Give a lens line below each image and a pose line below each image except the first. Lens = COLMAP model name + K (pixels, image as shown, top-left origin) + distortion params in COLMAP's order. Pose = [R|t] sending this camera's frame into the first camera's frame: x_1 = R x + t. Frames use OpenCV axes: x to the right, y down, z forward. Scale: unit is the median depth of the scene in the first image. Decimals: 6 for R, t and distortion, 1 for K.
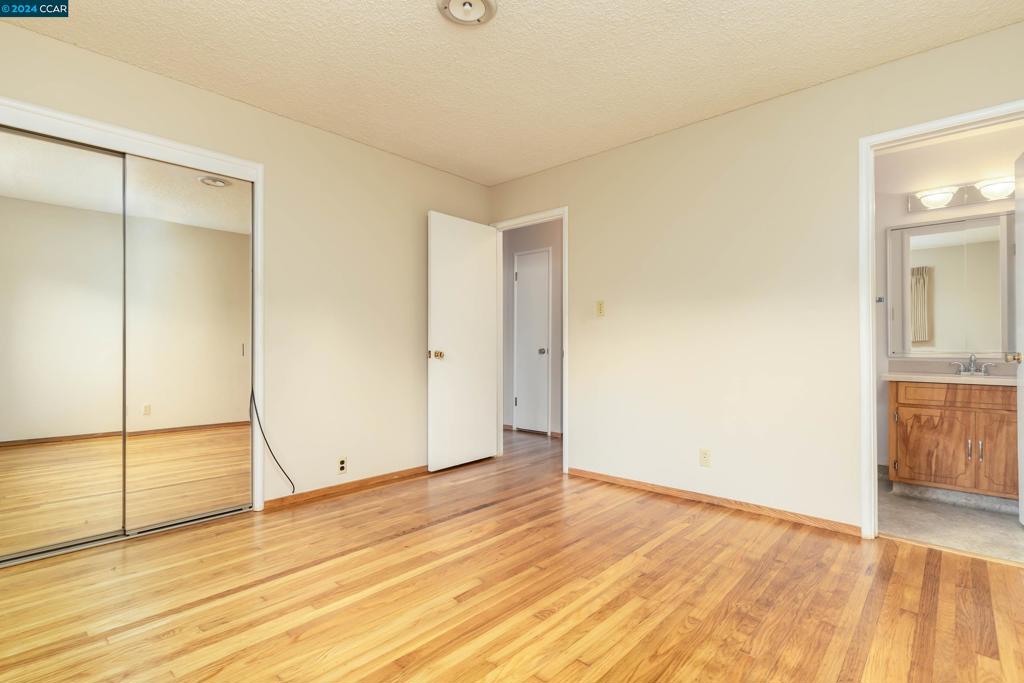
lens RADIAL K [[492.9, 0, 507.0], [0, 492.9, 339.8], [0, 0, 1]] dist [0.000230, 0.001459]
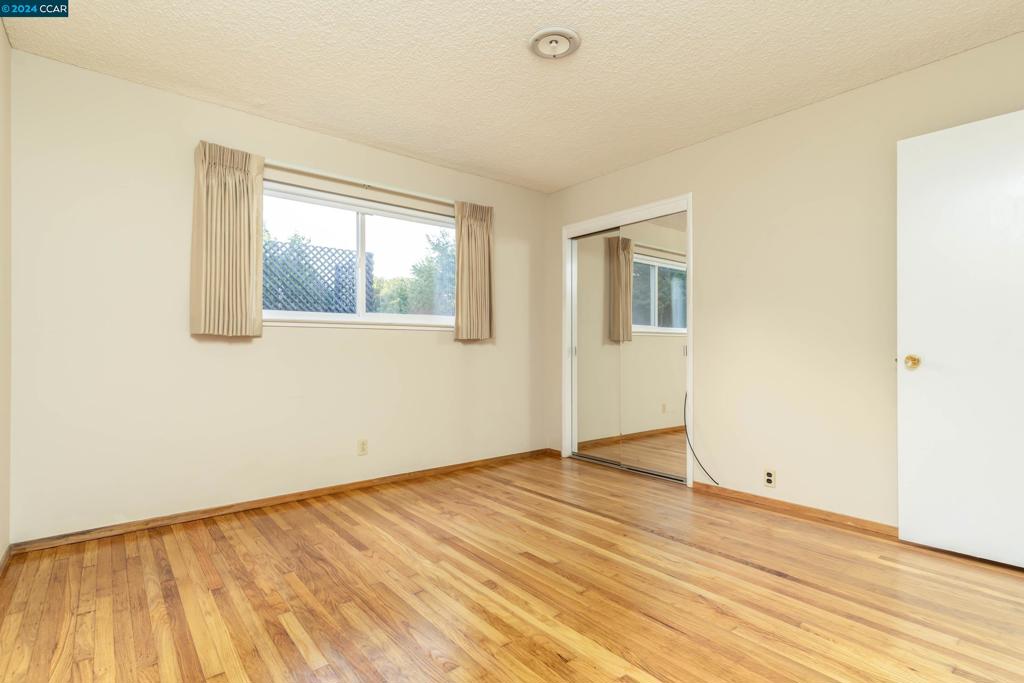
lens RADIAL K [[492.9, 0, 507.0], [0, 492.9, 346.7], [0, 0, 1]] dist [0.000230, 0.001459]
pose [[-0.136038, -0.000858, -0.990703, 0.710782], [0.011543, 0.999930, -0.002452, 0.007465], [0.990636, -0.011769, -0.136018, 0.713159]]
